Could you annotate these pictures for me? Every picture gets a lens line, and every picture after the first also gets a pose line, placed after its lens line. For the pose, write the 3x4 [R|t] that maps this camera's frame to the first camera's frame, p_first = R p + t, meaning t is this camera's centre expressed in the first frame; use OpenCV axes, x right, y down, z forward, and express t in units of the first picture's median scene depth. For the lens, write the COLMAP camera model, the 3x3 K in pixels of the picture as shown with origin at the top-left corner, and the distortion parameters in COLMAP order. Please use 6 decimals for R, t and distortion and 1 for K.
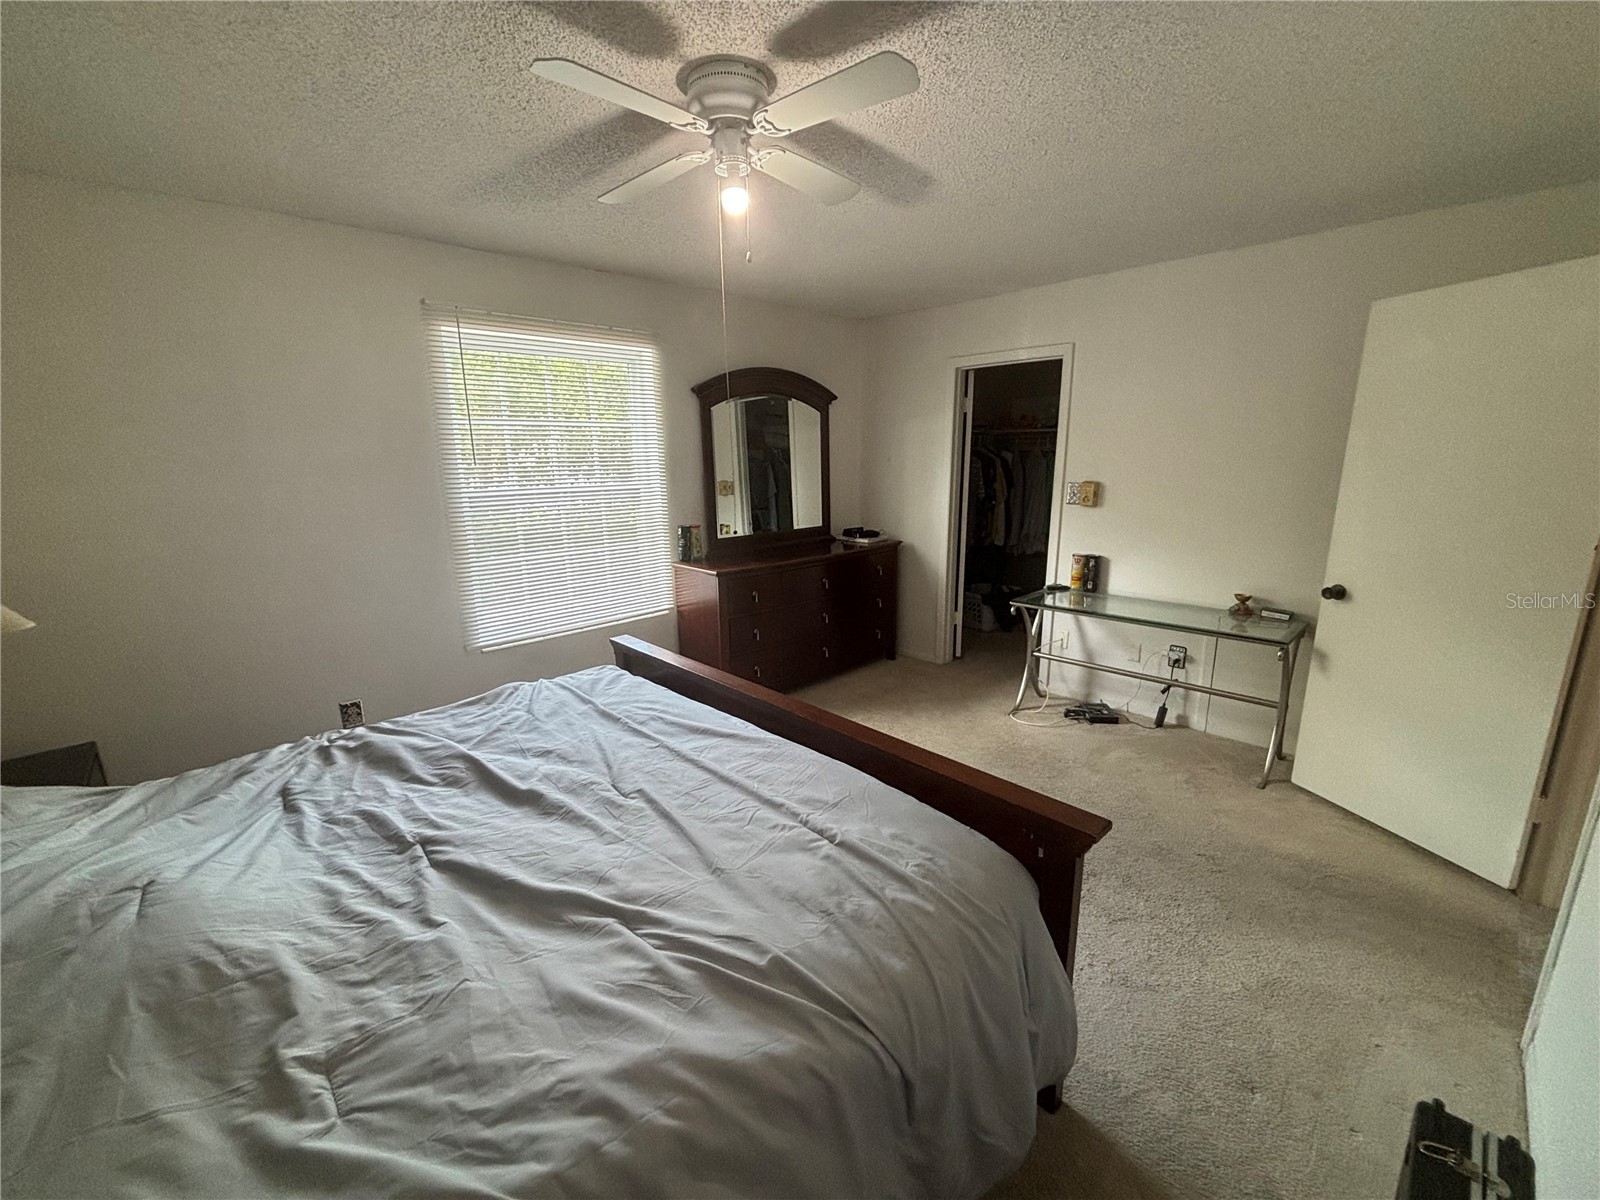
lens RADIAL K [[648.7, 0, 798.0], [0, 648.7, 600.5], [0, 0, 1]] dist [0.002702, -0.000420]
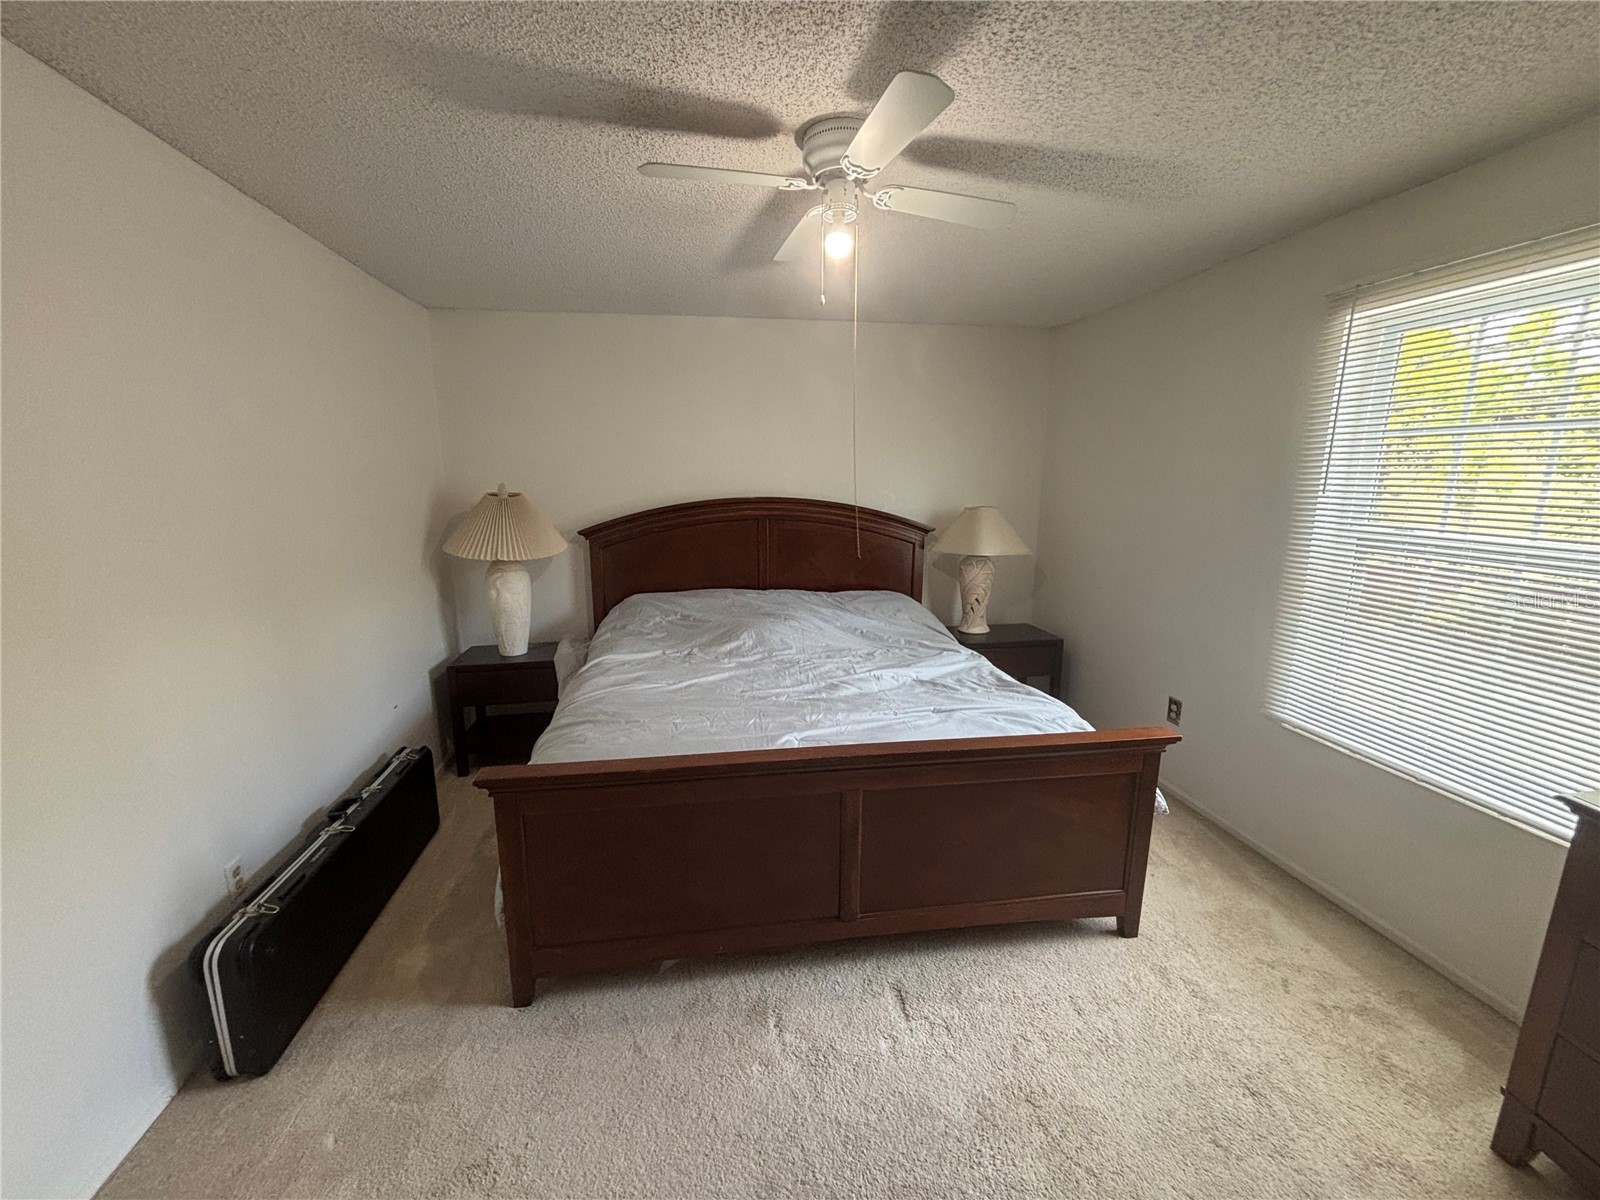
lens RADIAL K [[644.4, 0, 793.0], [0, 644.4, 600.9], [0, 0, 1]] dist [-0.000438, 0.000108]
pose [[-0.577191, 0.172250, -0.798236, 0.676637], [-0.177203, 0.927789, 0.328339, -0.315367], [0.797151, 0.330964, -0.504989, 1.280568]]
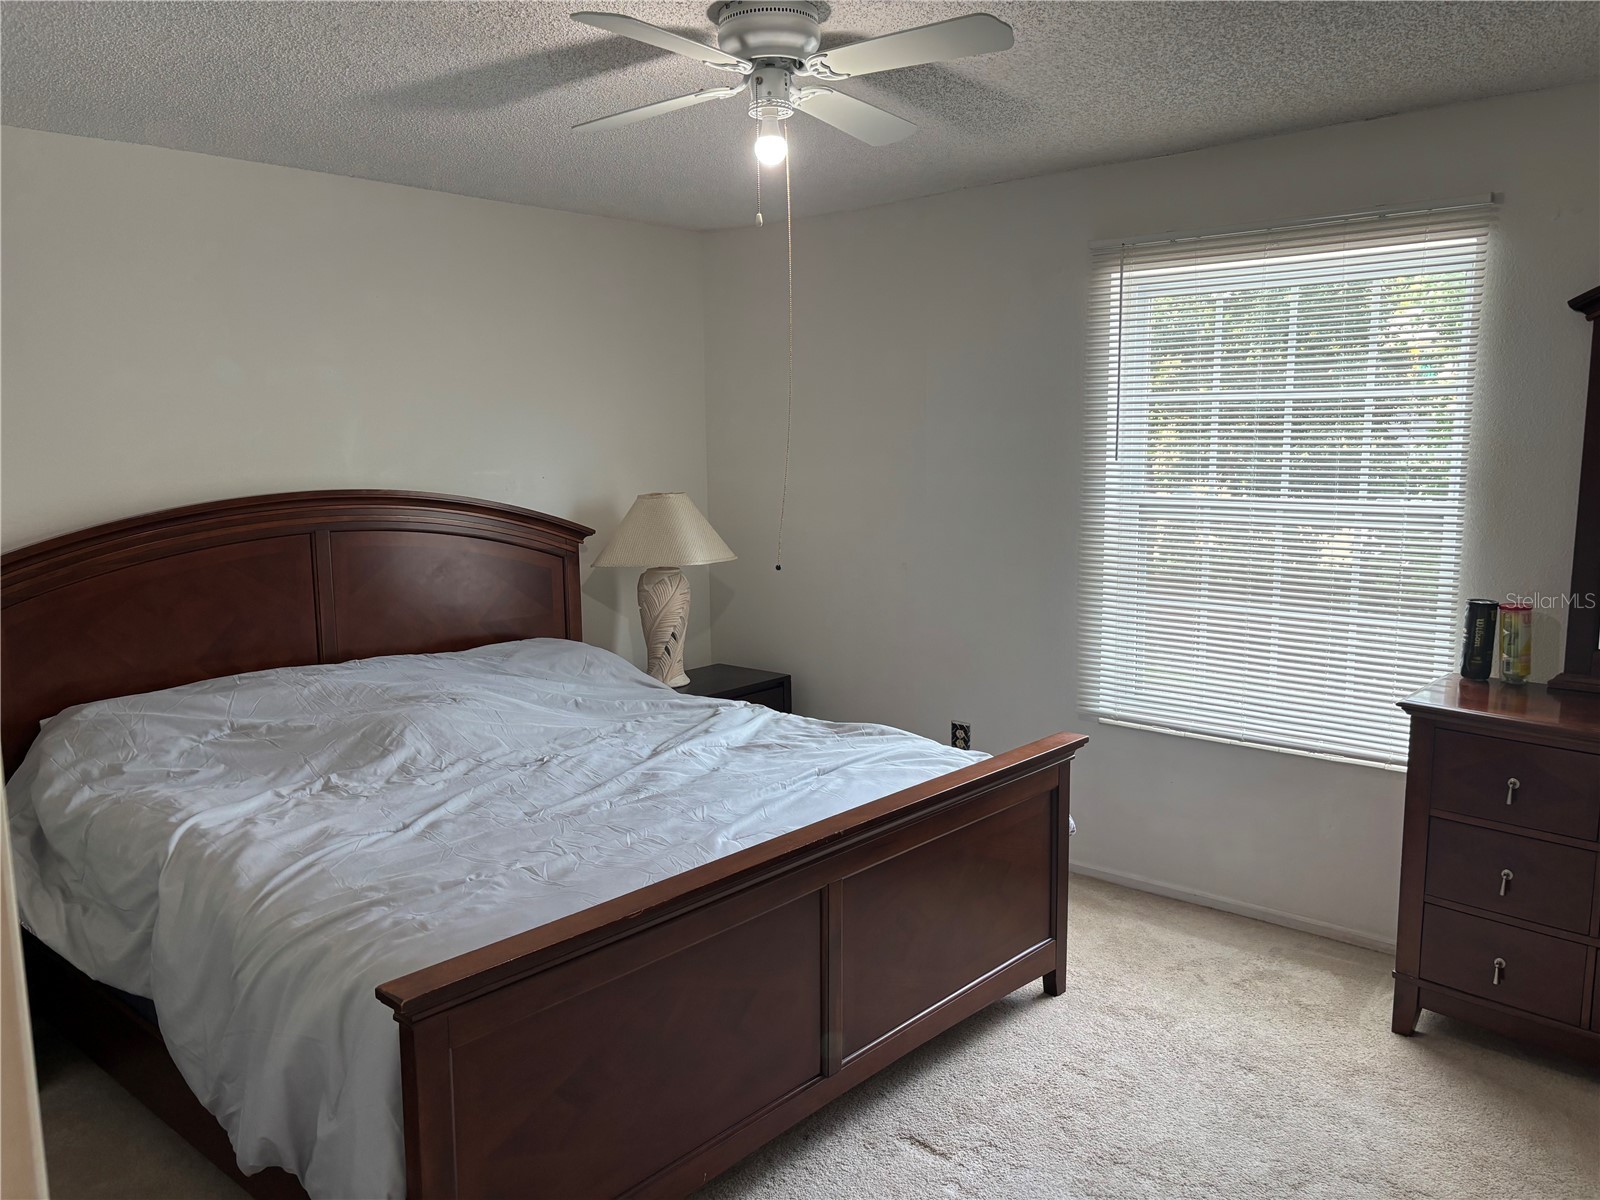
lens RADIAL K [[1217.7, 0, 803.6], [0, 1217.7, 601.4], [0, 0, 1]] dist [0.031881, -0.006625]
pose [[0.079649, 0.154067, -0.984845, 1.121871], [-0.214741, 0.967438, 0.133977, -0.224542], [0.973418, 0.200816, 0.110140, 0.762254]]
